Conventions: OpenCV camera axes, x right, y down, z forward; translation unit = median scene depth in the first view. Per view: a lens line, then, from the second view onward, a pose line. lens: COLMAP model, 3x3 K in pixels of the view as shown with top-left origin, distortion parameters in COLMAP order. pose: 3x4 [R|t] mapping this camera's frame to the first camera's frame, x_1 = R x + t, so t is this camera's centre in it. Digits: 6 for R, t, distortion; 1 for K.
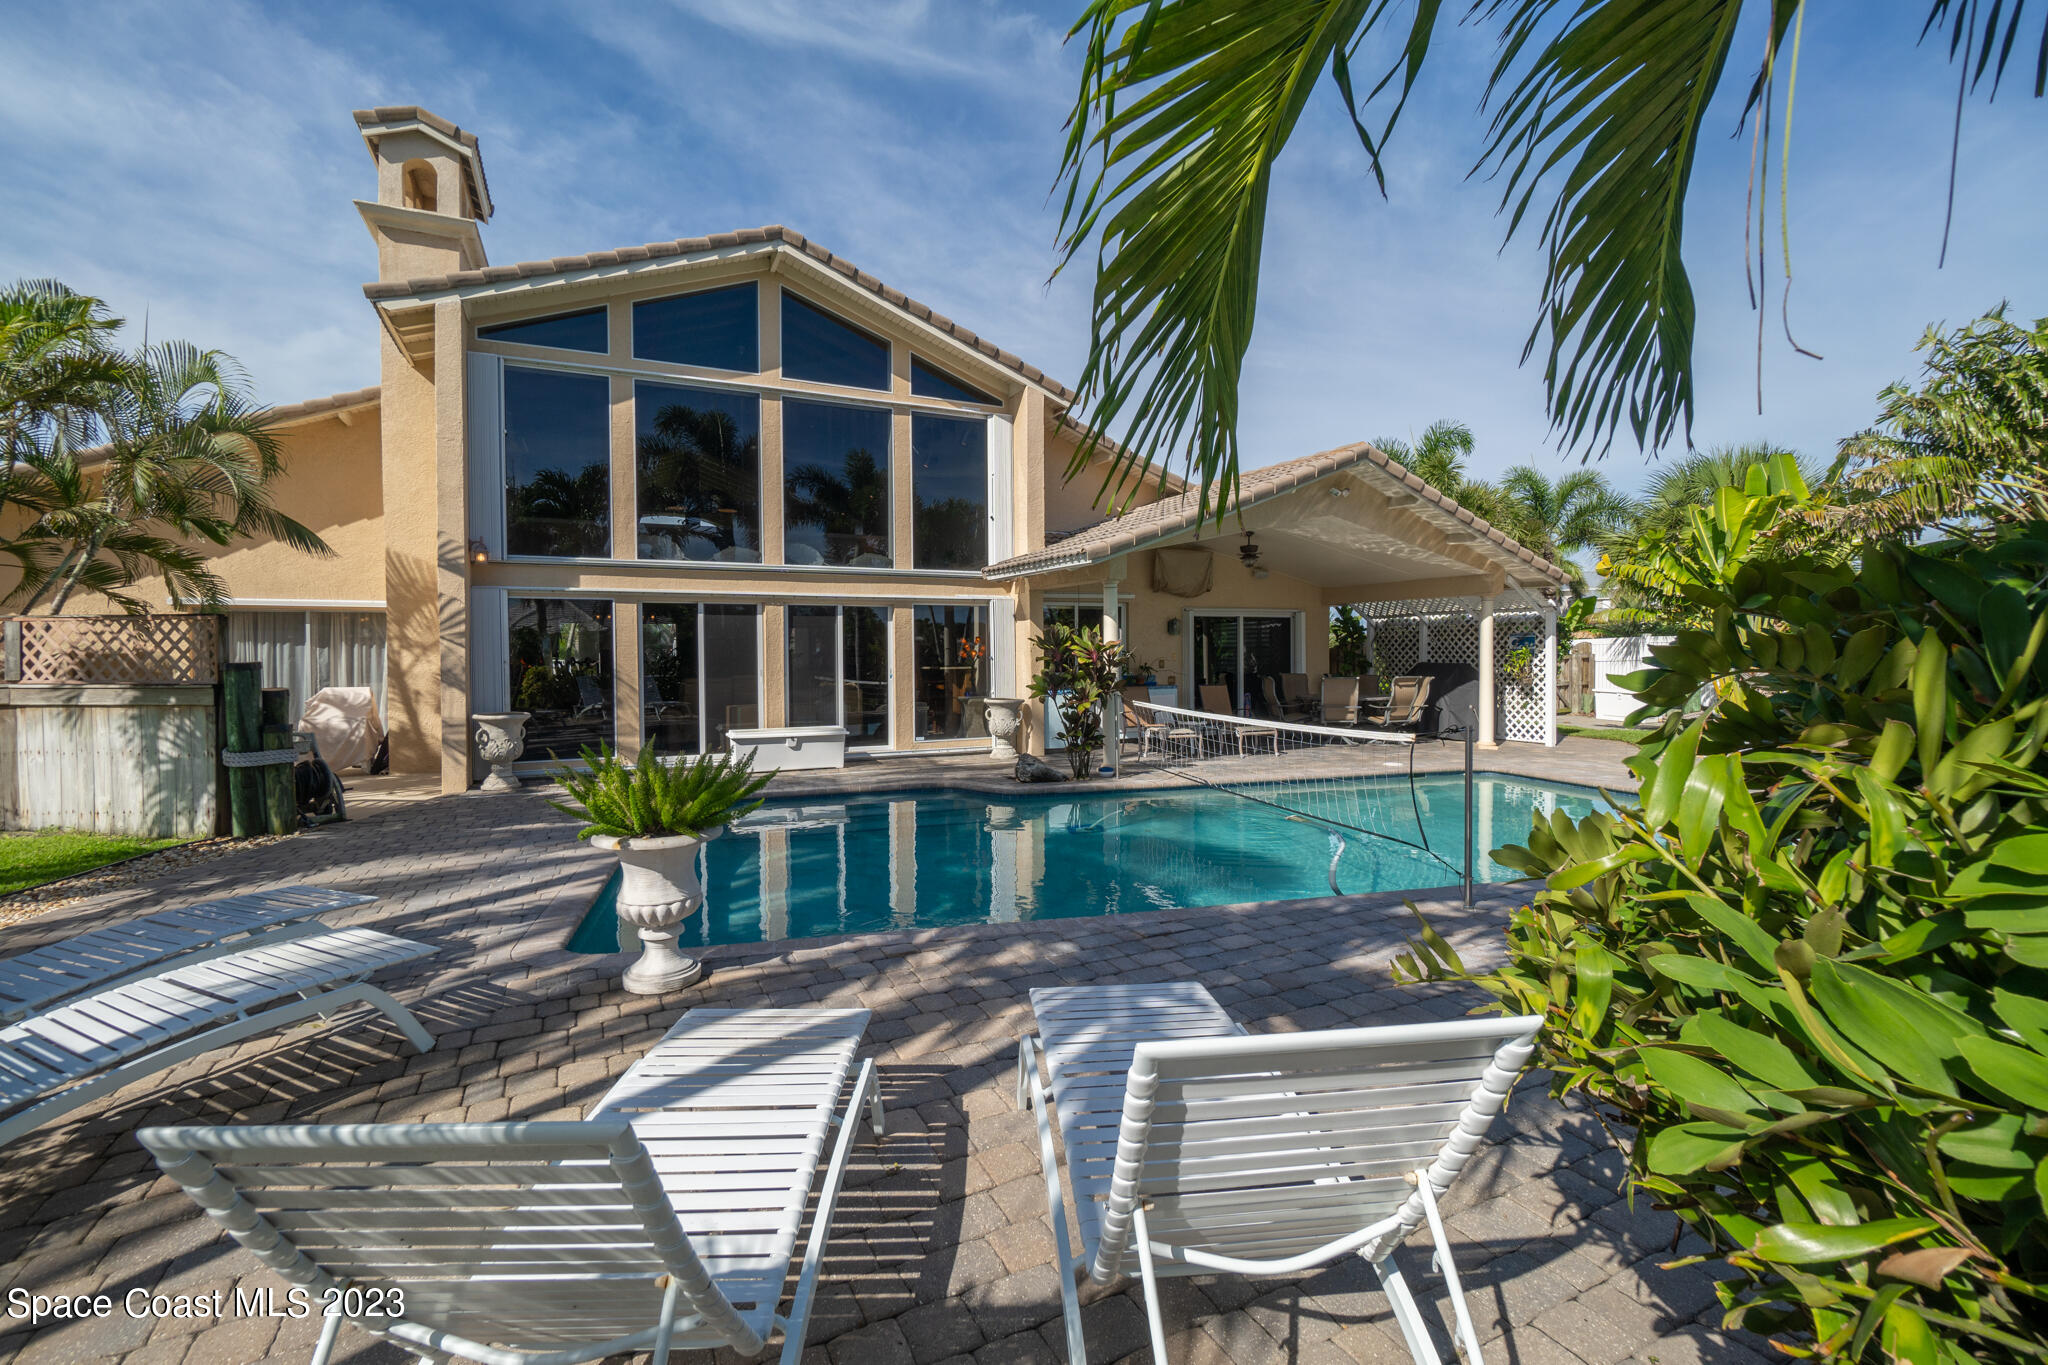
lens RADIAL K [[878.9, 0, 1014.8], [0, 878.9, 673.9], [0, 0, 1]] dist [-0.008072, 0.001806]
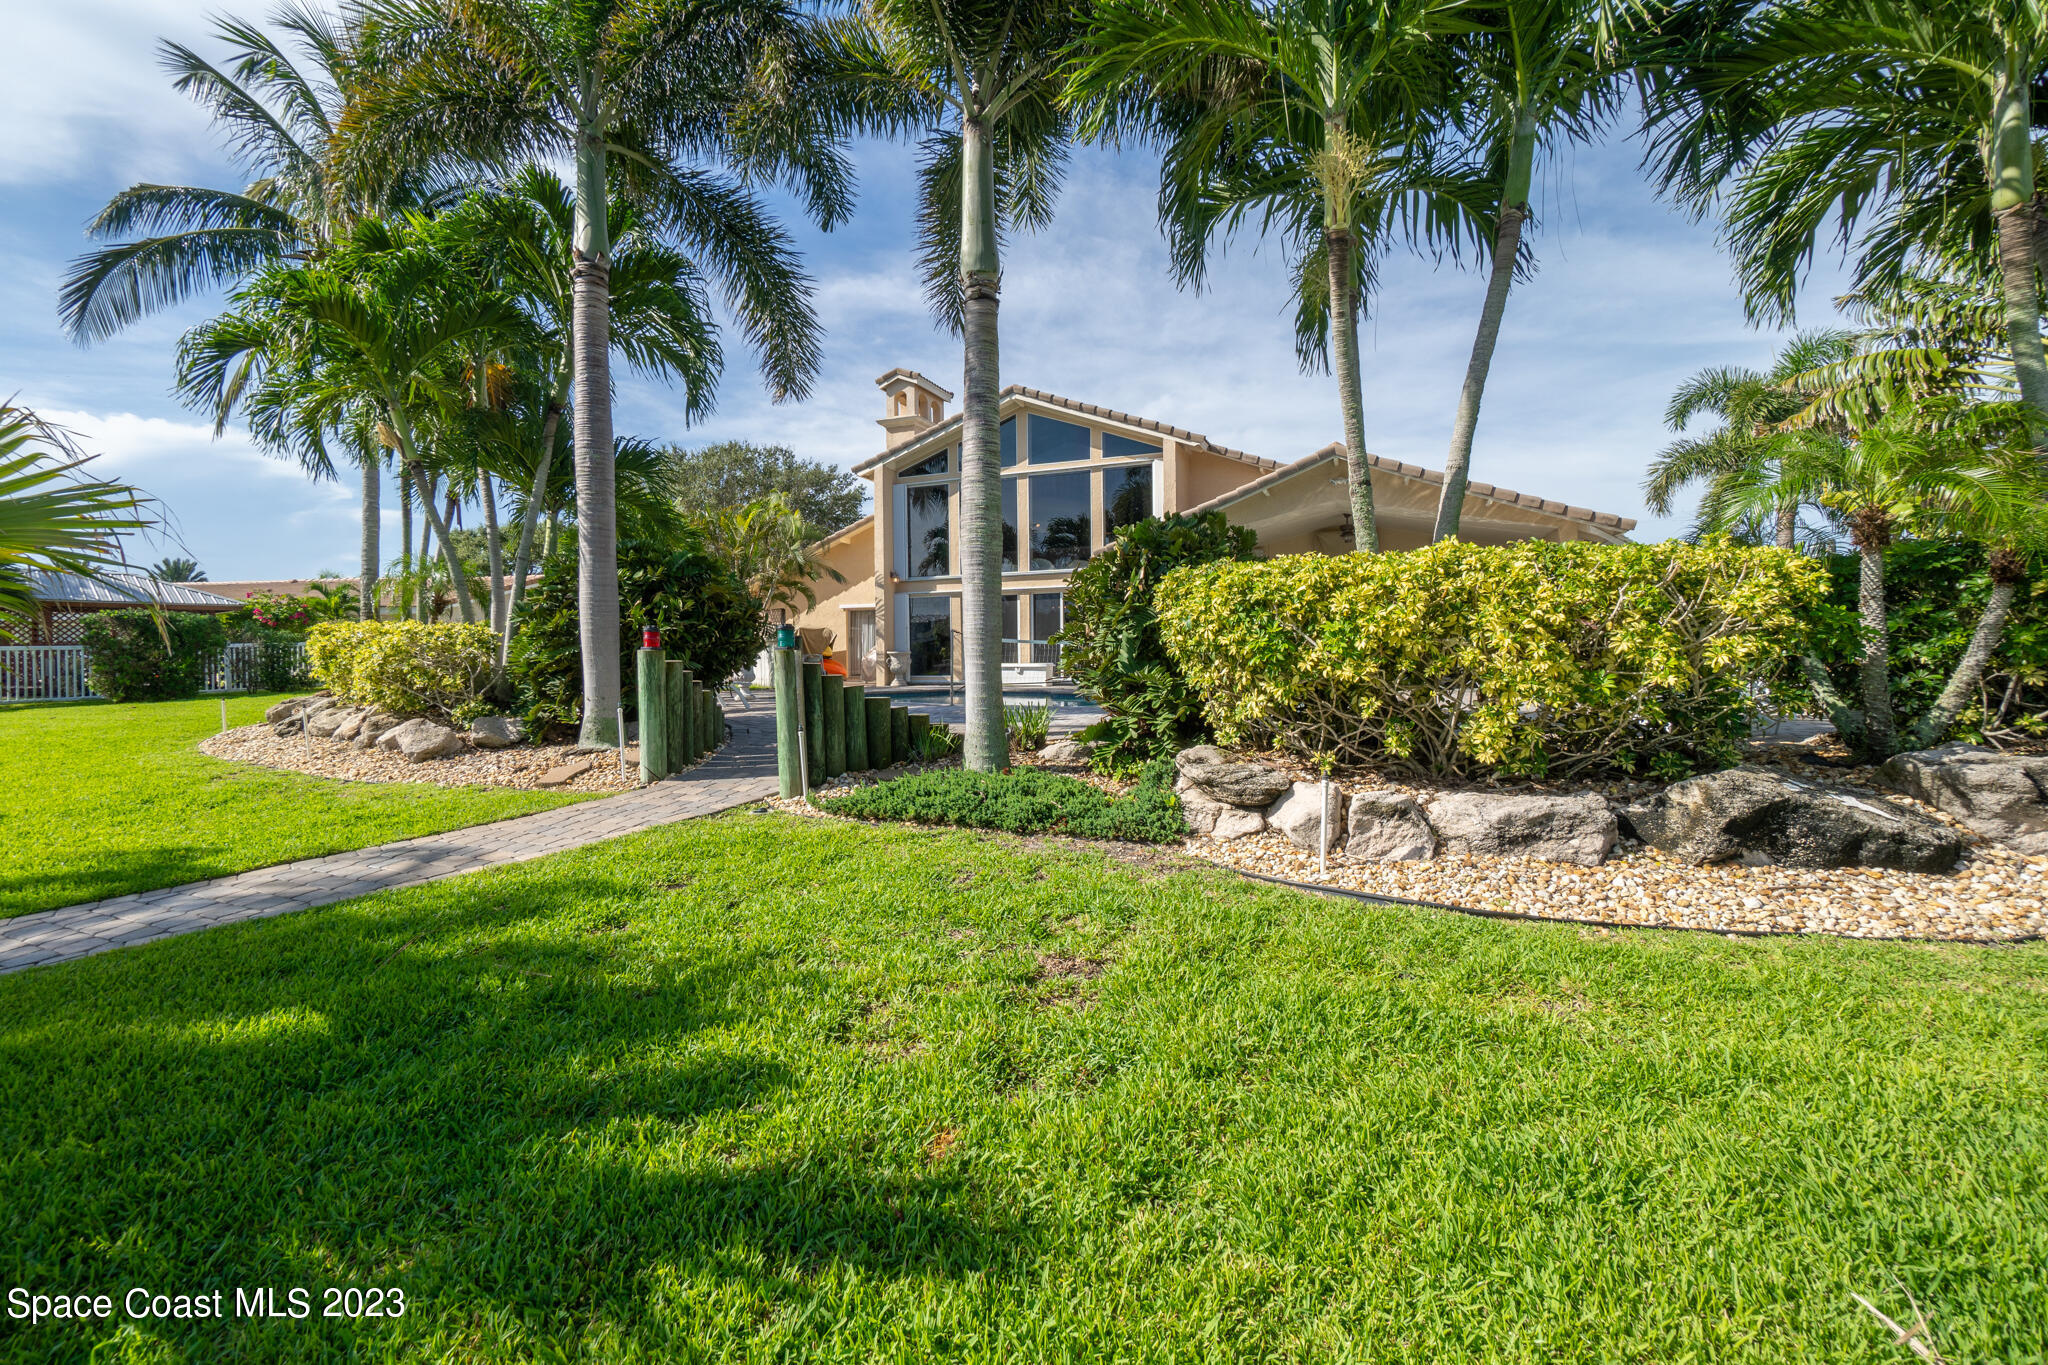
lens RADIAL K [[878.9, 0, 1032.0], [0, 878.9, 669.8], [0, 0, 1]] dist [-0.008072, 0.001806]
pose [[0.679518, 0.007903, -0.733617, 0.993398], [-0.011265, 0.999936, 0.000337, 0.070277], [0.733573, 0.008035, 0.679564, -0.180861]]
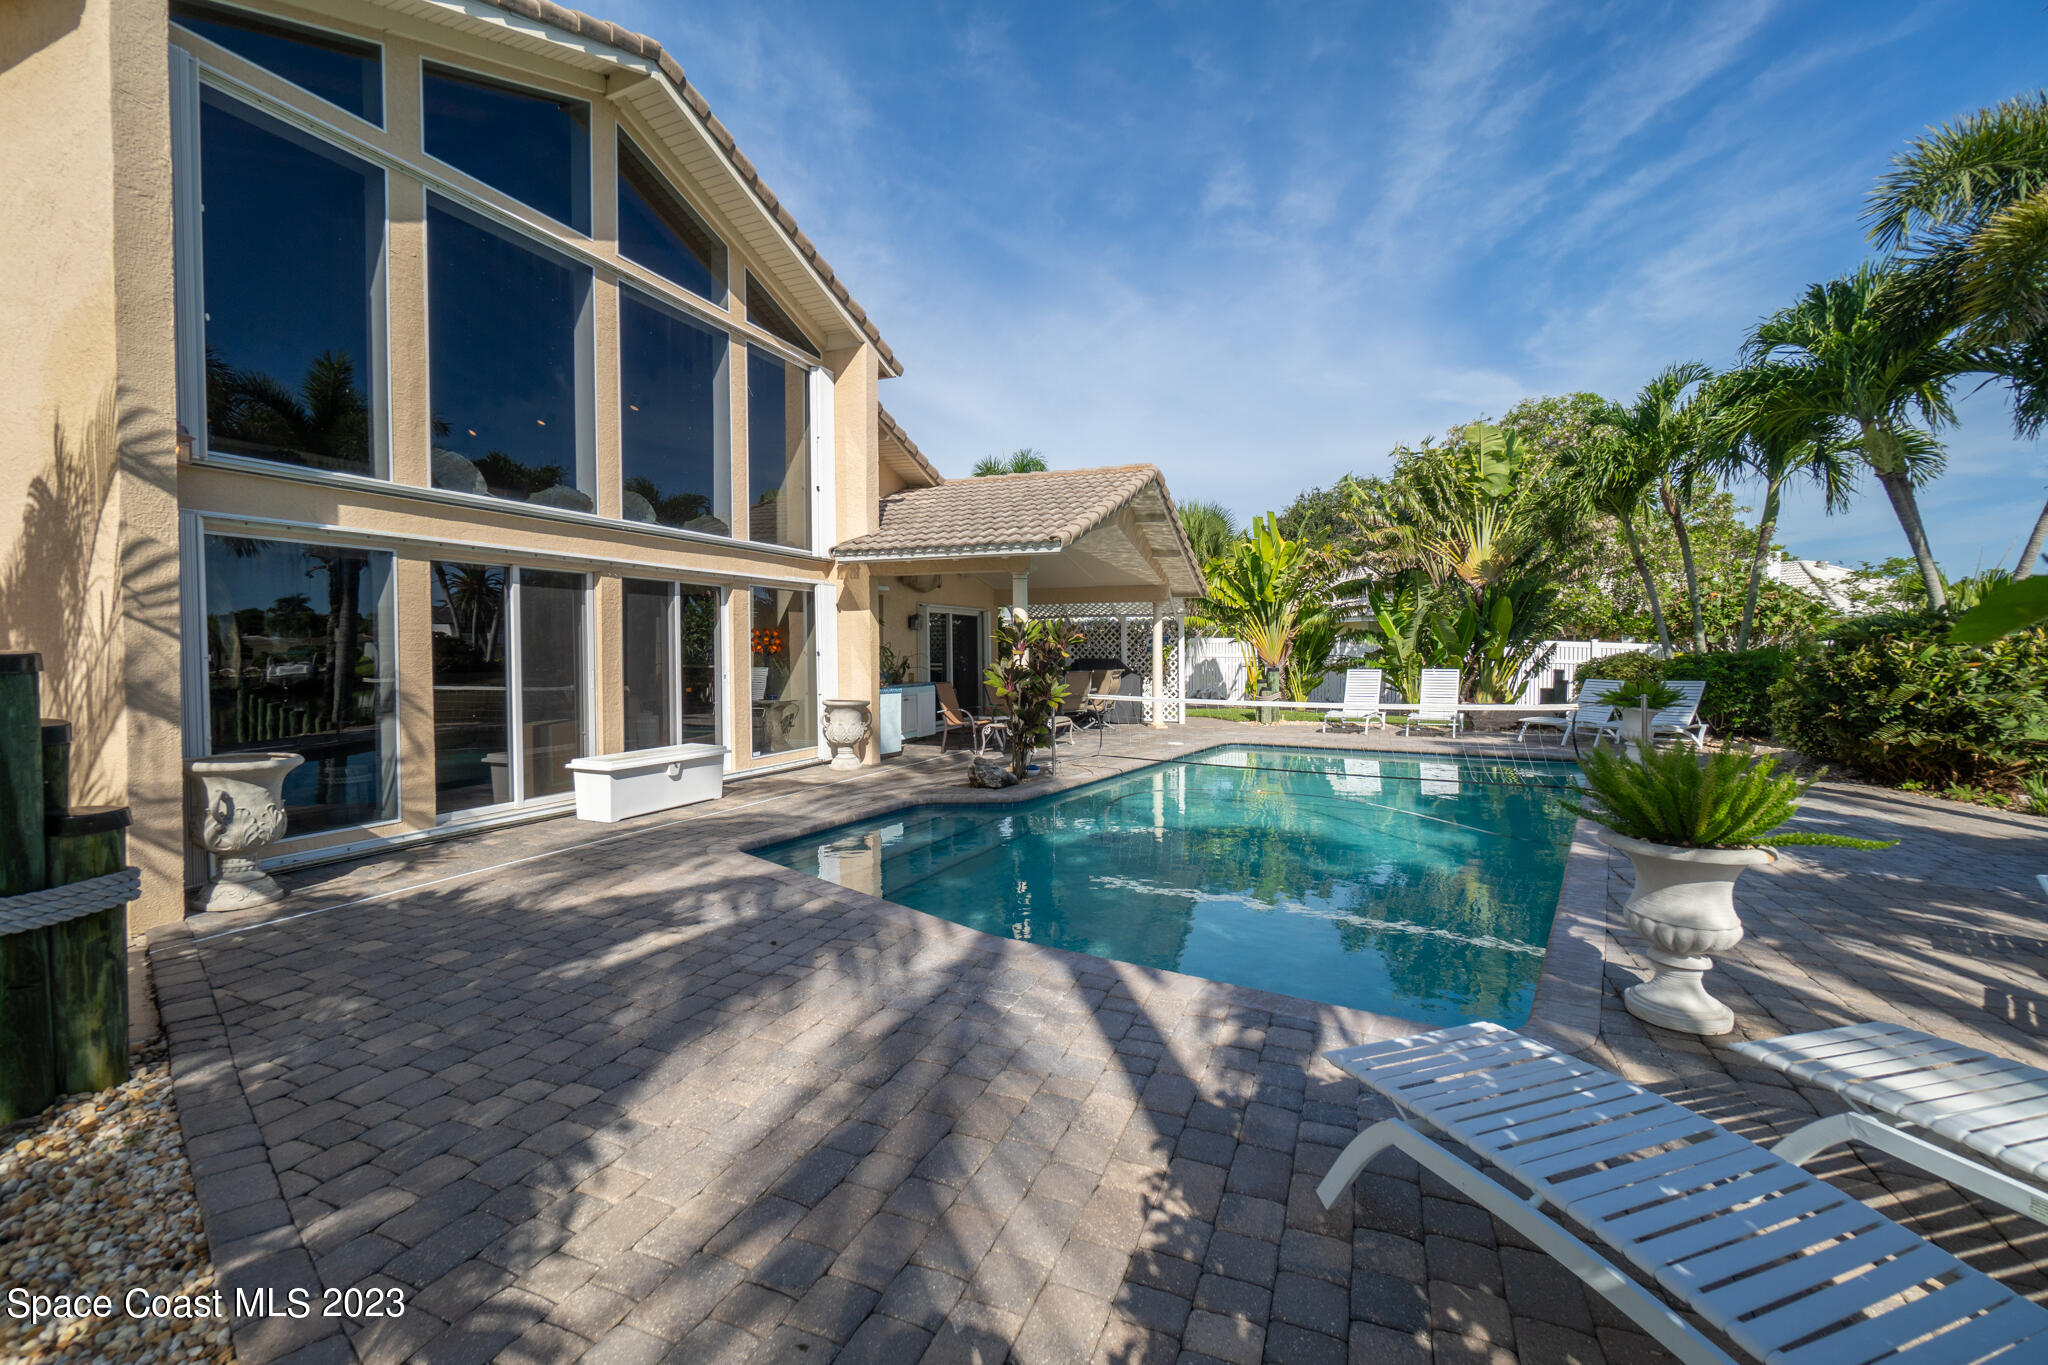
lens RADIAL K [[878.9, 0, 1017.4], [0, 878.9, 671.8], [0, 0, 1]] dist [-0.008072, 0.001806]
pose [[0.746173, -0.012275, 0.665639, -0.478153], [0.014371, 0.999894, 0.002330, 0.000280], [-0.665597, 0.007827, 0.746270, 0.254258]]
